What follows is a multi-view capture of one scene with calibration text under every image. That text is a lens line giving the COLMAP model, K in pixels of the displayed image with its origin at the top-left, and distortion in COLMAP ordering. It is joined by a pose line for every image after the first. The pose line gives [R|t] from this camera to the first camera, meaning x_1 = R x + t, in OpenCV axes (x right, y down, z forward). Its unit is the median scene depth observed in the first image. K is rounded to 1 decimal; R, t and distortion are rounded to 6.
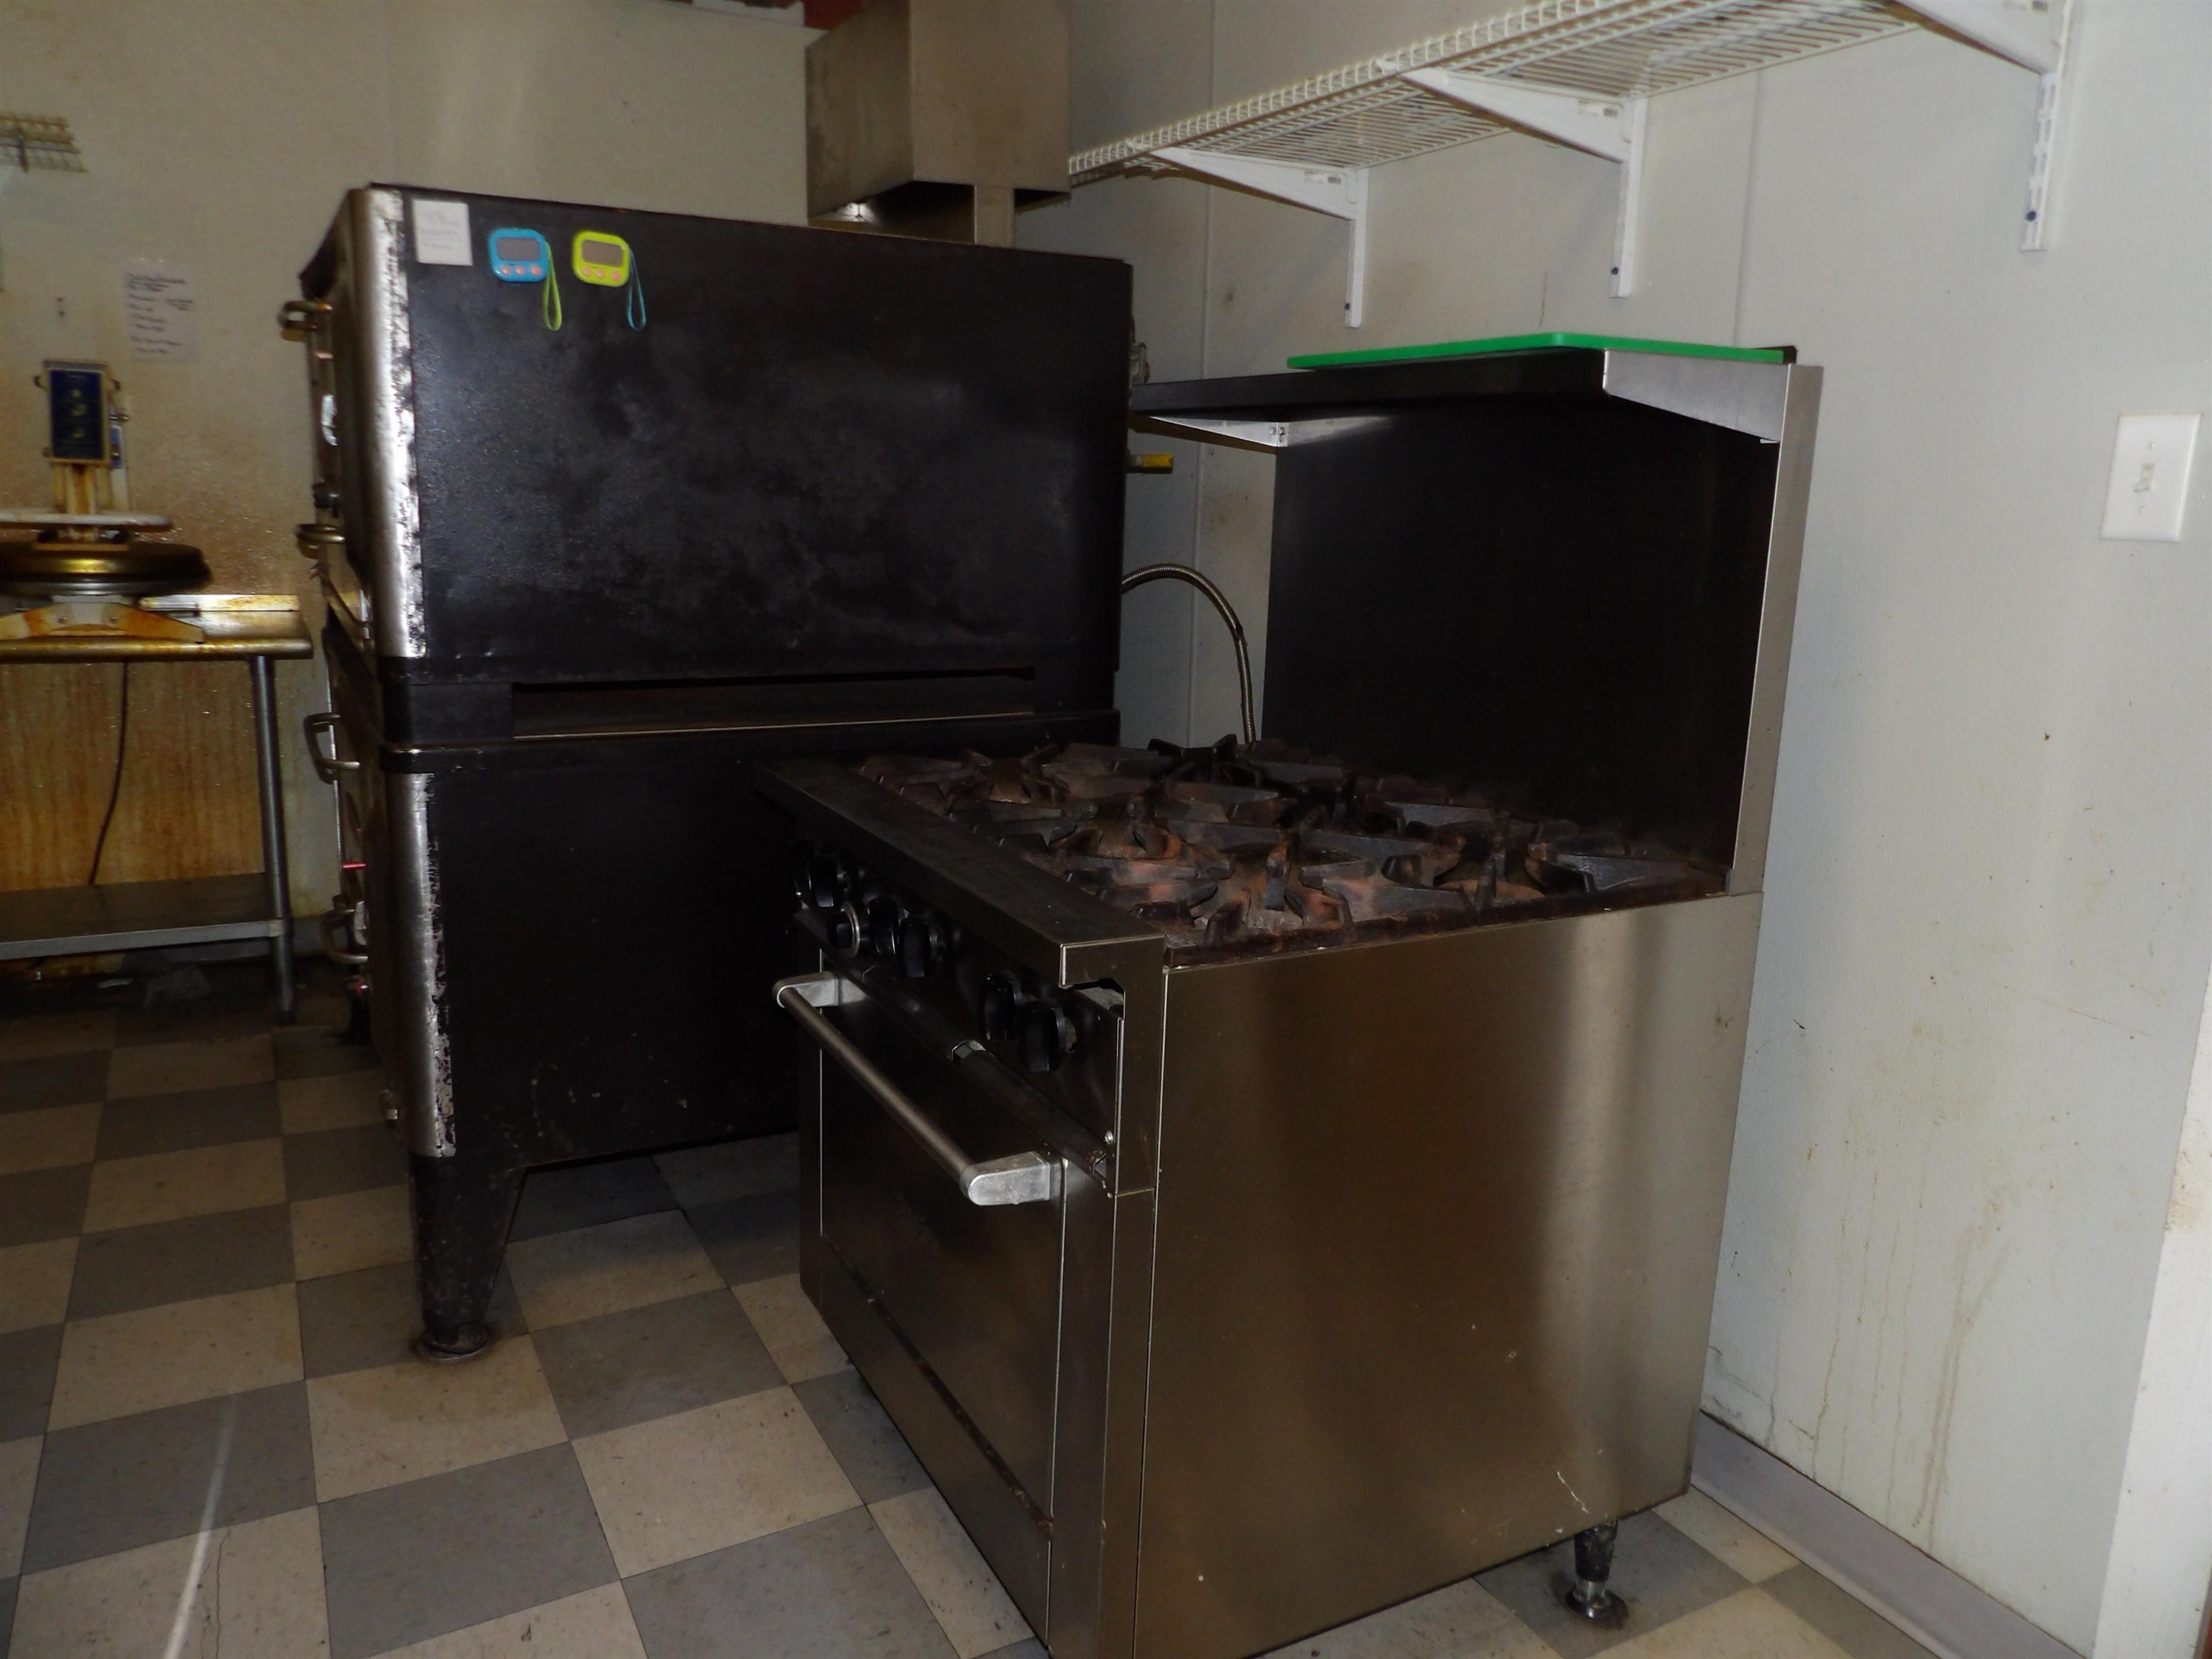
lens RADIAL K [[1580.4, 0, 1125.5], [0, 1580.4, 867.5], [0, 0, 1]] dist [-0.032986, 0.029030]
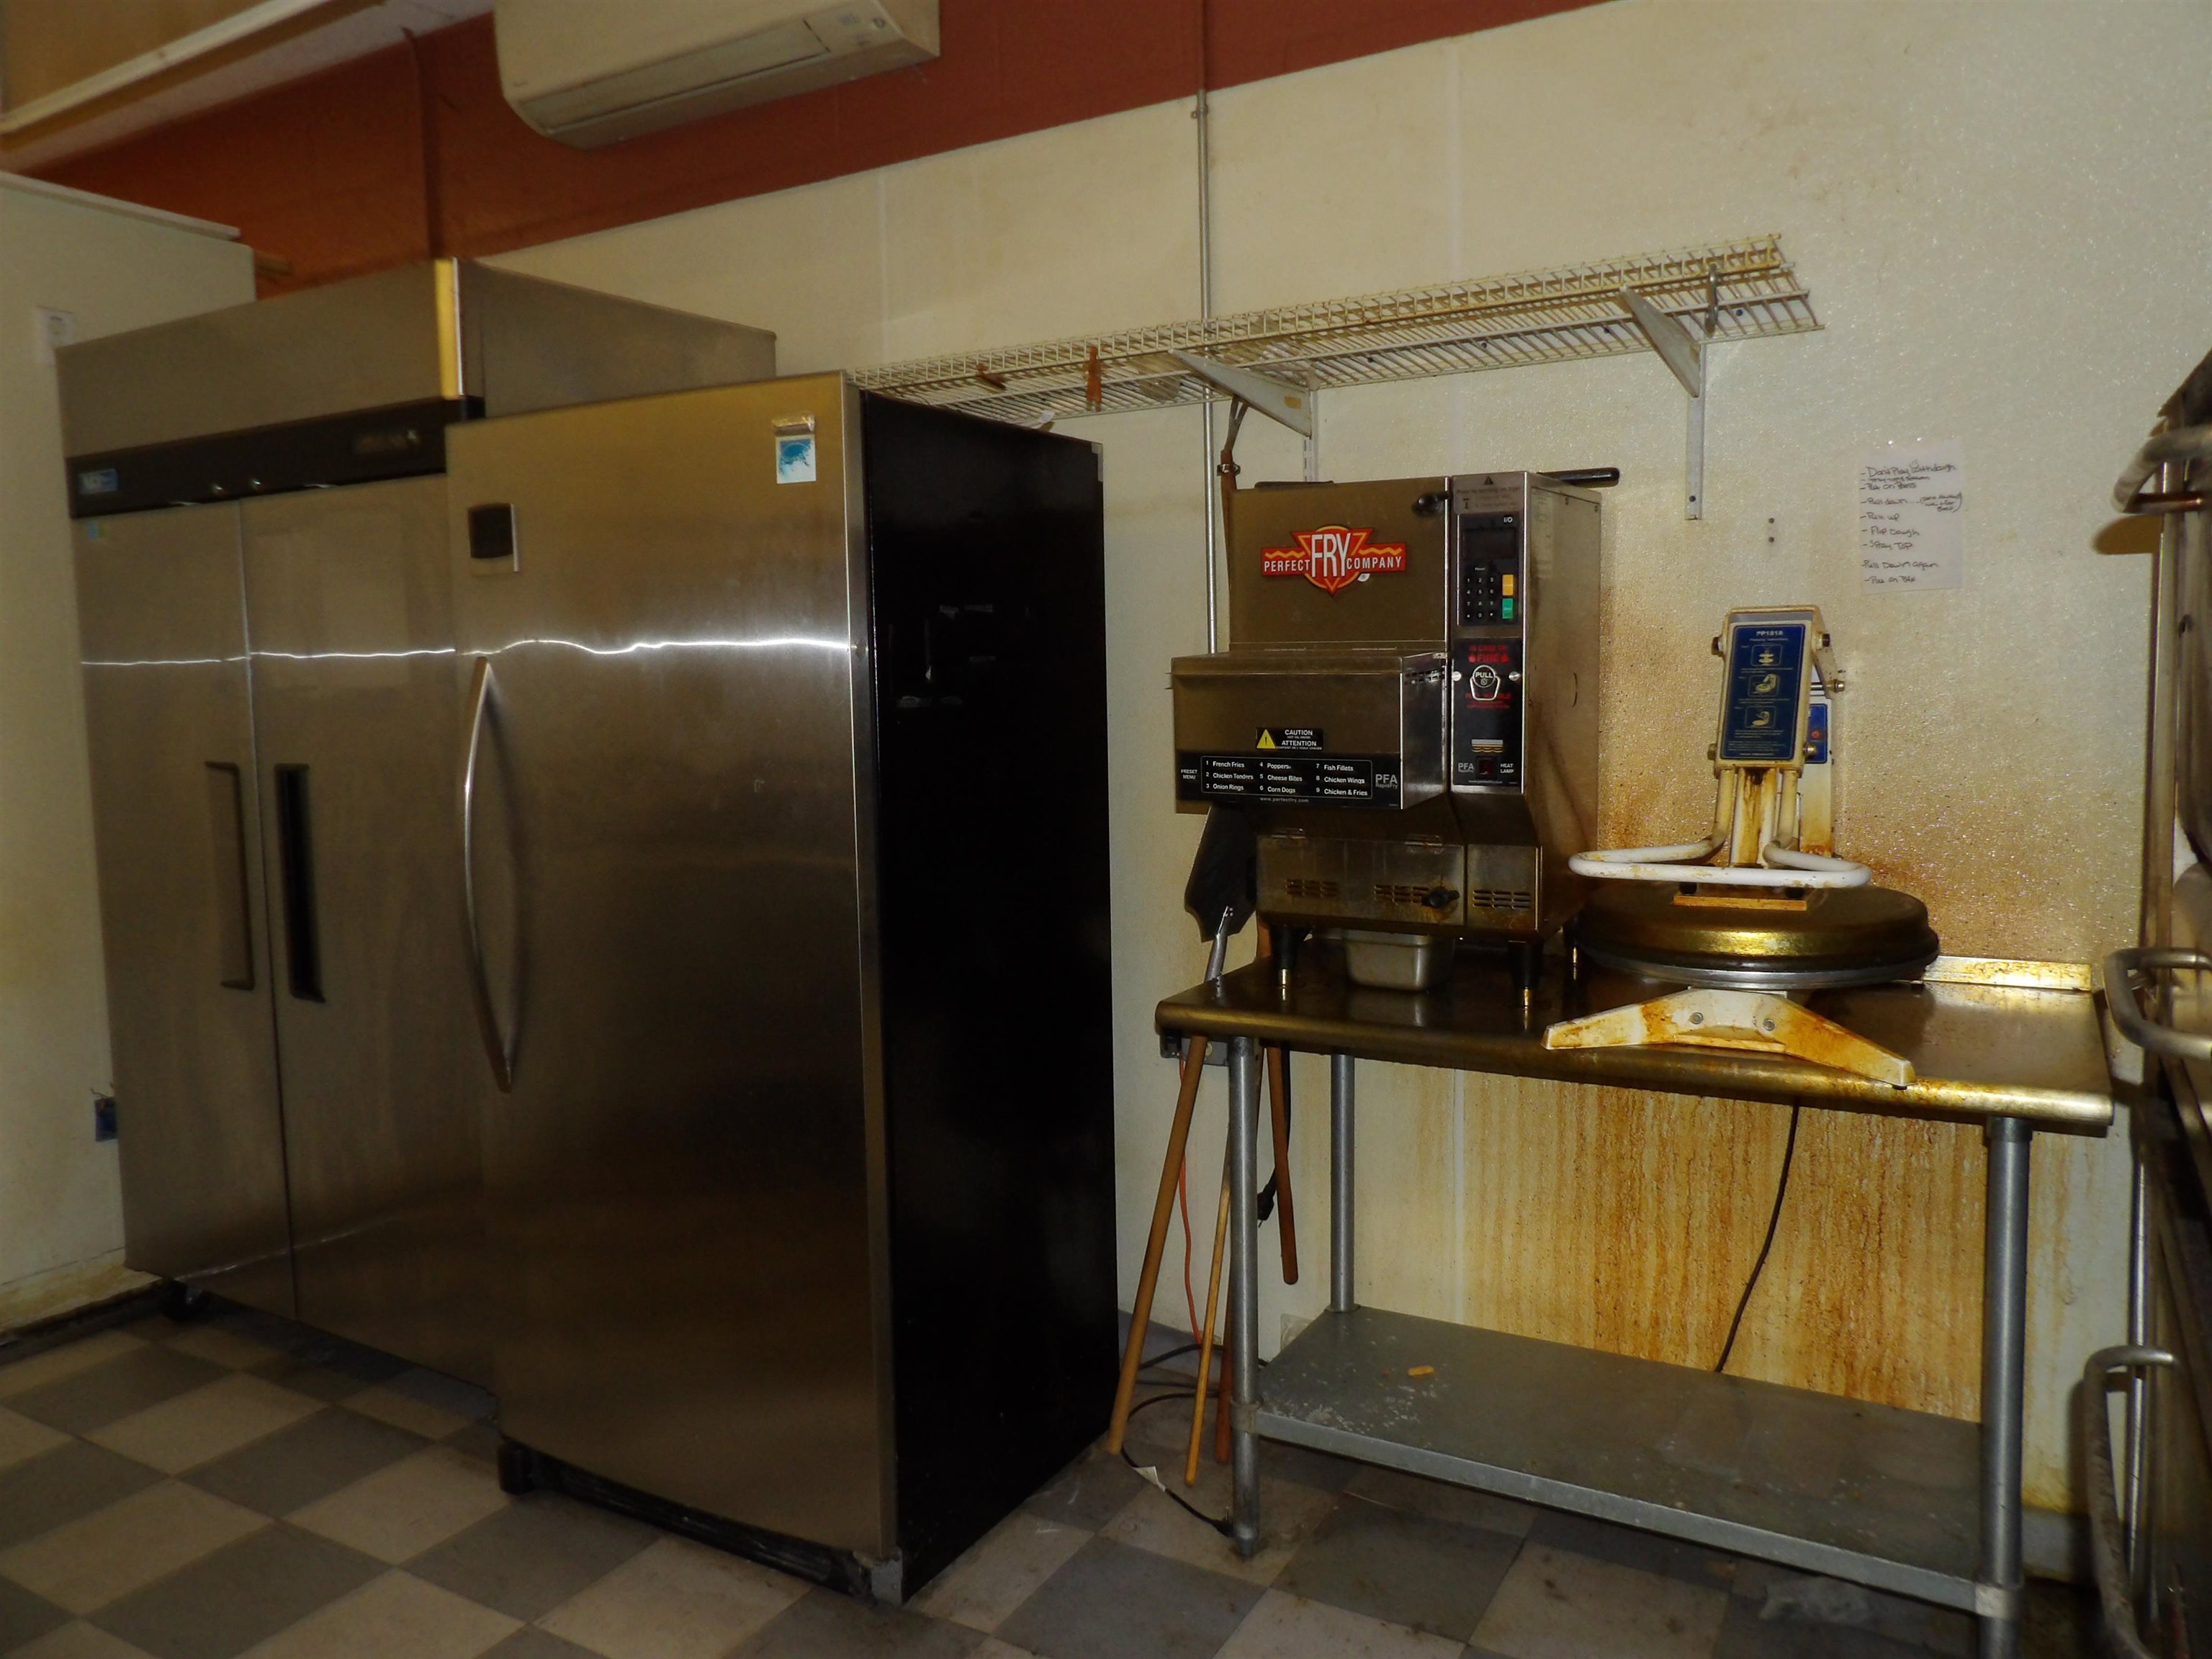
lens RADIAL K [[1580.4, 0, 1102.7], [0, 1580.4, 818.6], [0, 0, 1]] dist [-0.032986, 0.029030]
pose [[0.510078, 0.015401, -0.859990, -0.233534], [-0.148929, 0.986319, -0.070670, -0.140530], [0.847137, 0.164124, 0.505393, 0.419178]]
